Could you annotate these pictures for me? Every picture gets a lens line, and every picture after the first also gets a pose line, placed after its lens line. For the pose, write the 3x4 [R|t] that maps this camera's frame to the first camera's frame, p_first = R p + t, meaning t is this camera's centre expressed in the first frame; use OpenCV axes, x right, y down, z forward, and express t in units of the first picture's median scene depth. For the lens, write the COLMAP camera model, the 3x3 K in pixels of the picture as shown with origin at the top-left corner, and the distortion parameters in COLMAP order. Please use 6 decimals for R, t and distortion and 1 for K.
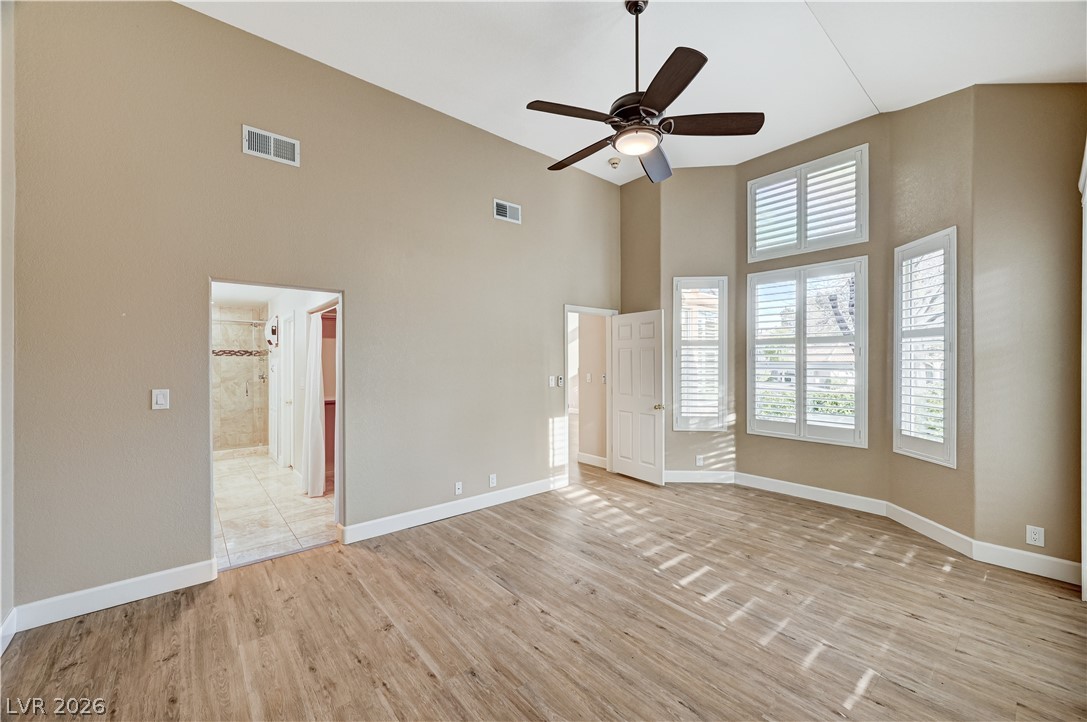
lens RADIAL K [[424.8, 0, 543.5], [0, 424.8, 361.0], [0, 0, 1]] dist [0.003386, 0.000206]
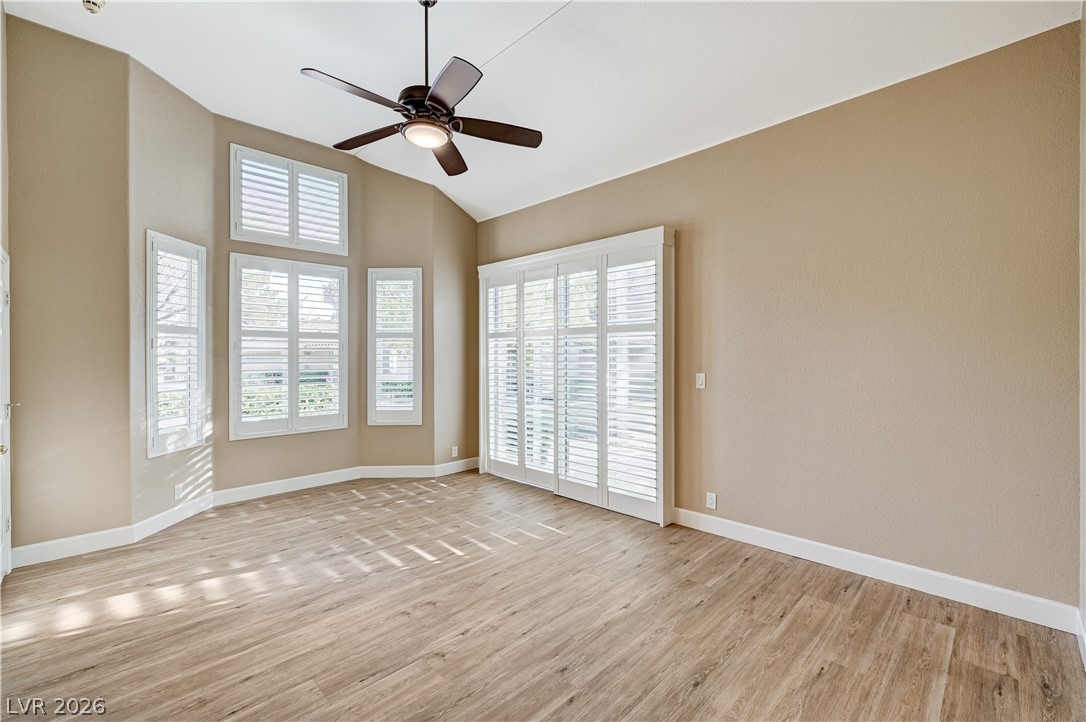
lens RADIAL K [[471.0, 0, 543.0], [0, 471.0, 361.0], [0, 0, 1]] dist [-0.000244, 0.000118]
pose [[-0.084775, -0.010495, 0.996345, -0.766422], [0.000184, 0.999944, 0.010549, 0.001935], [-0.996400, 0.001077, -0.084769, 0.700652]]
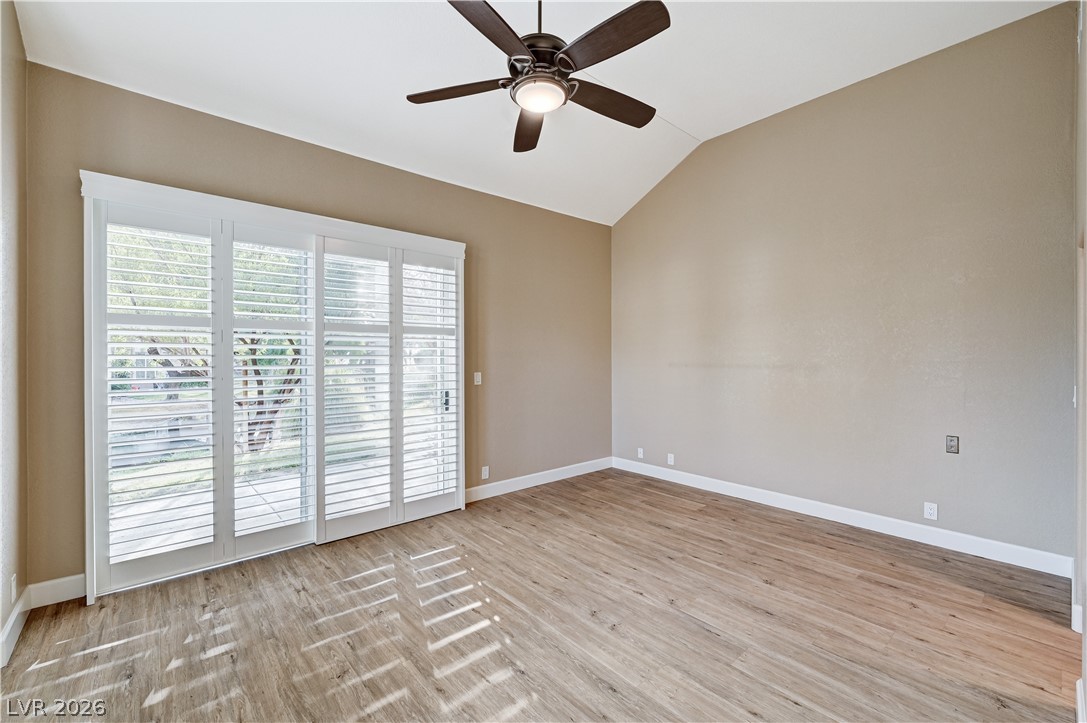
lens RADIAL K [[456.4, 0, 553.6], [0, 456.4, 361.8], [0, 0, 1]] dist [-0.004529, 0.000139]
pose [[-0.999334, 0.005636, -0.036061, 0.192737], [0.005449, 0.999971, 0.005285, 0.007284], [0.036090, 0.005085, -0.999336, 1.618646]]
